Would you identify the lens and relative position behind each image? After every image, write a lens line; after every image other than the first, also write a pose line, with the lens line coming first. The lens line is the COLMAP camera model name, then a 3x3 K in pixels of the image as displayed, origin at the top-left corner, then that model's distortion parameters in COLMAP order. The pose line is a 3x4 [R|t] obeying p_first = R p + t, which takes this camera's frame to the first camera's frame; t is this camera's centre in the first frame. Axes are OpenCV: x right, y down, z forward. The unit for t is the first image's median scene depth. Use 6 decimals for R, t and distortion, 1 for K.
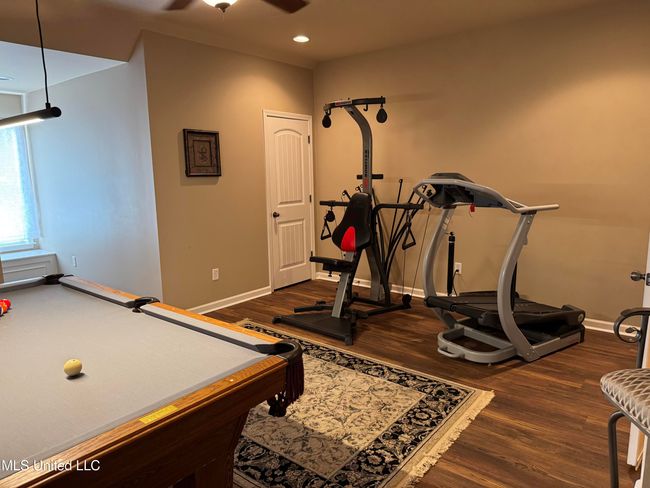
lens RADIAL K [[458.4, 0, 326.6], [0, 458.4, 243.7], [0, 0, 1]] dist [0.070557, -0.086788]
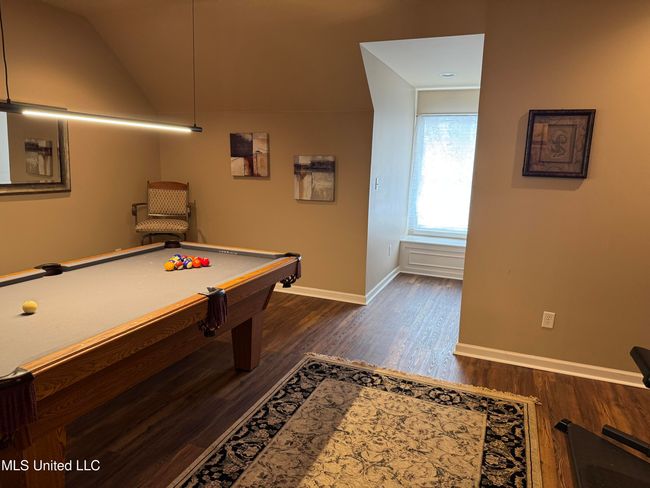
lens RADIAL K [[458.4, 0, 325.2], [0, 458.4, 247.0], [0, 0, 1]] dist [0.070557, -0.086788]
pose [[0.289453, 0.198023, -0.936485, 0.301246], [-0.187043, 0.971207, 0.147553, -0.082545], [0.938739, 0.132453, 0.318158, 0.469821]]
